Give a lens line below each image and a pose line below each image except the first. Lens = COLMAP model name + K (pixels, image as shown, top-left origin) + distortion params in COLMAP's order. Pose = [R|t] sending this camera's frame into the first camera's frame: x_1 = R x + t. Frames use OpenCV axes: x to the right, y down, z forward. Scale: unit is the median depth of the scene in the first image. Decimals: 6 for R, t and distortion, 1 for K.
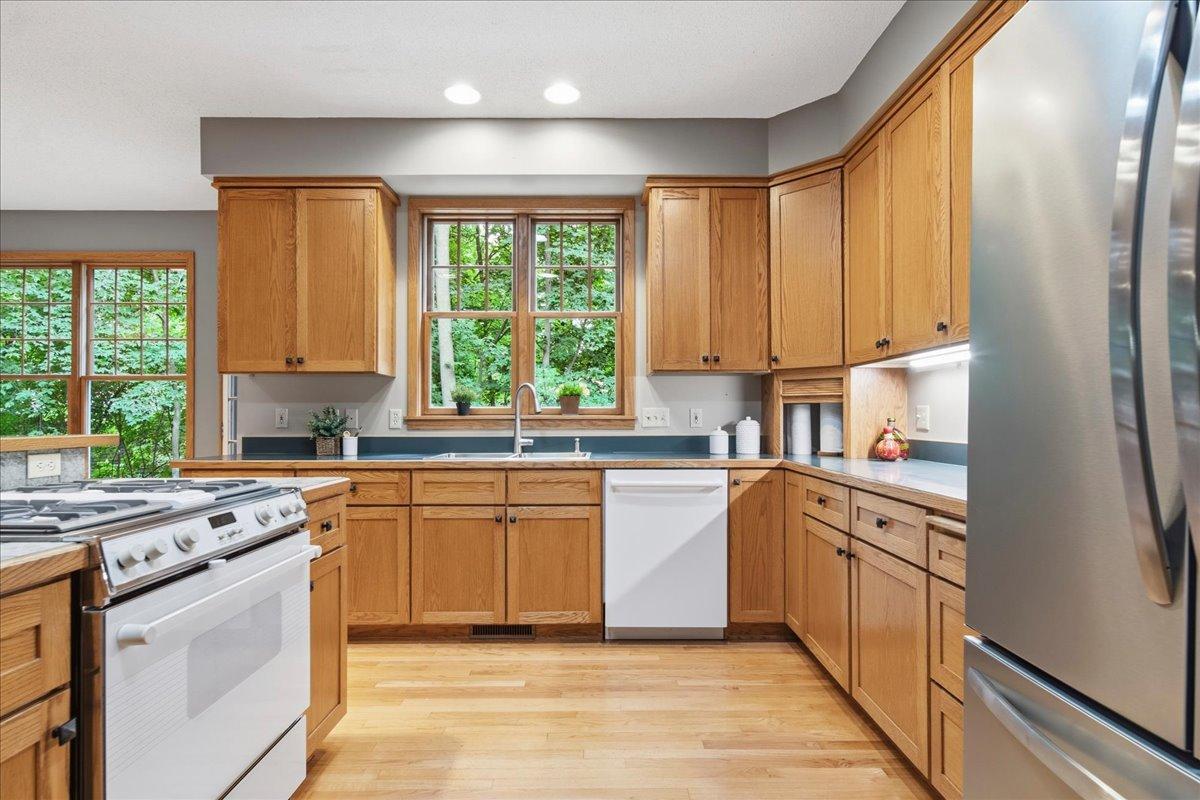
lens RADIAL K [[646.7, 0, 603.6], [0, 646.7, 410.0], [0, 0, 1]] dist [0.000775, 0.000254]
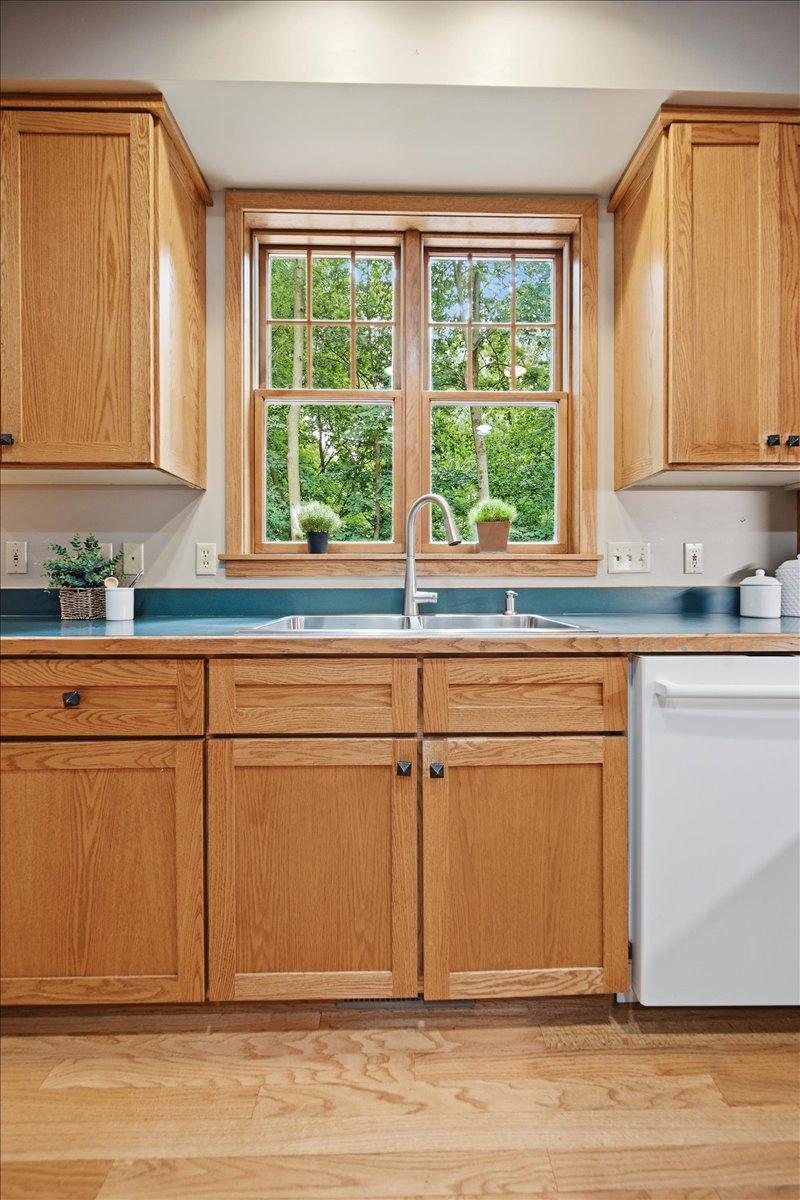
lens RADIAL K [[452.5, 0, 416.0], [0, 452.5, 586.9], [0, 0, 1]] dist [-0.001451, -0.000946]
pose [[0.999874, 0.000500, 0.015889, -0.145498], [-0.000834, 0.999779, 0.020991, 0.034313], [-0.015875, -0.021001, 0.999653, 0.633347]]
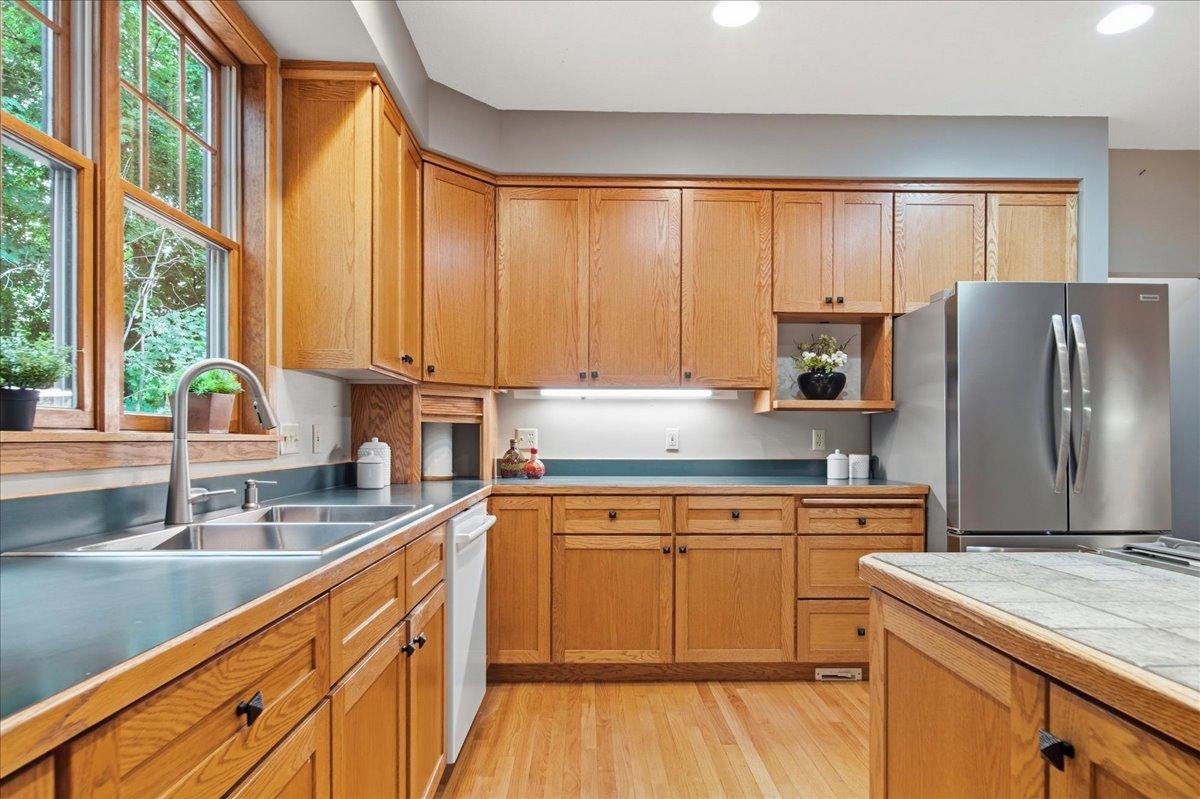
lens RADIAL K [[646.7, 0, 591.3], [0, 646.7, 440.2], [0, 0, 1]] dist [0.000775, 0.000254]
pose [[-0.009502, -0.000986, 0.999954, -0.589650], [-0.017022, 0.999855, 0.000824, 0.010053], [-0.999810, -0.017013, -0.009518, 0.801819]]
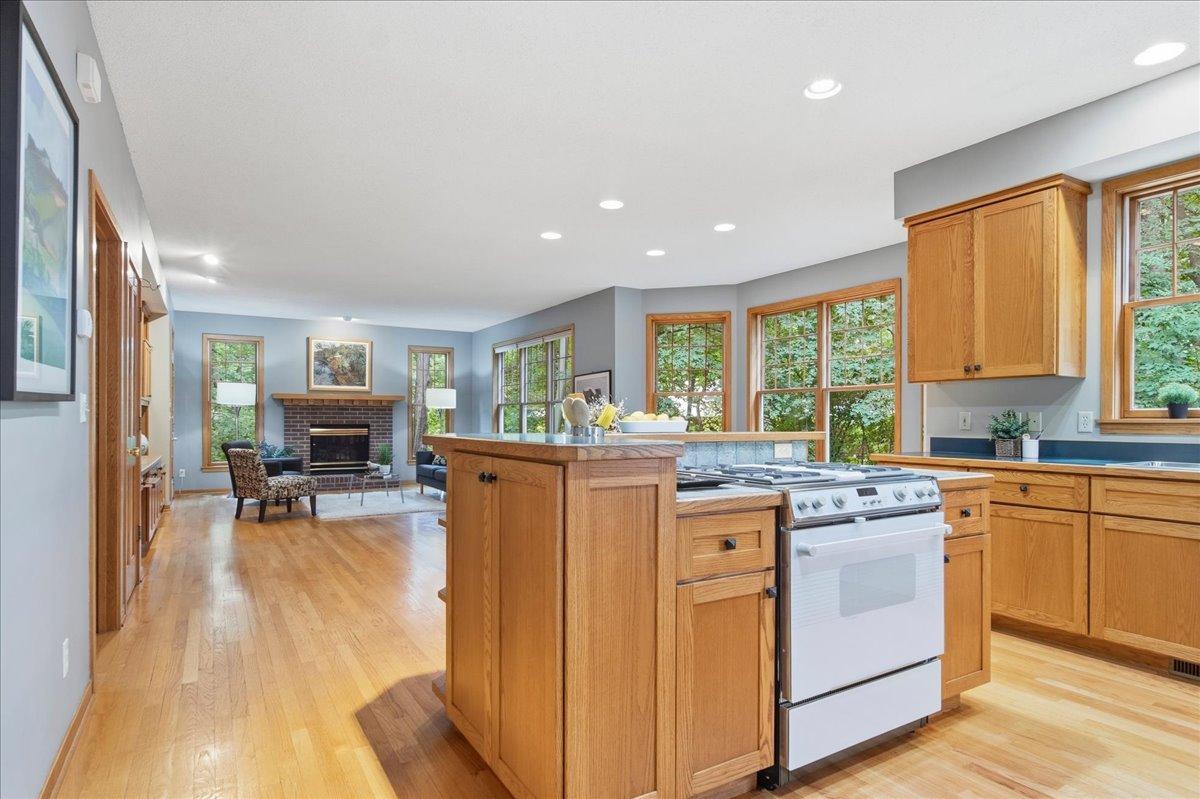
lens RADIAL K [[646.7, 0, 598.7], [0, 646.7, 422.6], [0, 0, 1]] dist [0.000775, 0.000254]
pose [[0.509954, 0.005740, -0.860183, 0.141873], [0.007843, 0.999905, 0.011321, -0.001972], [0.860166, -0.012519, 0.509860, -0.101037]]
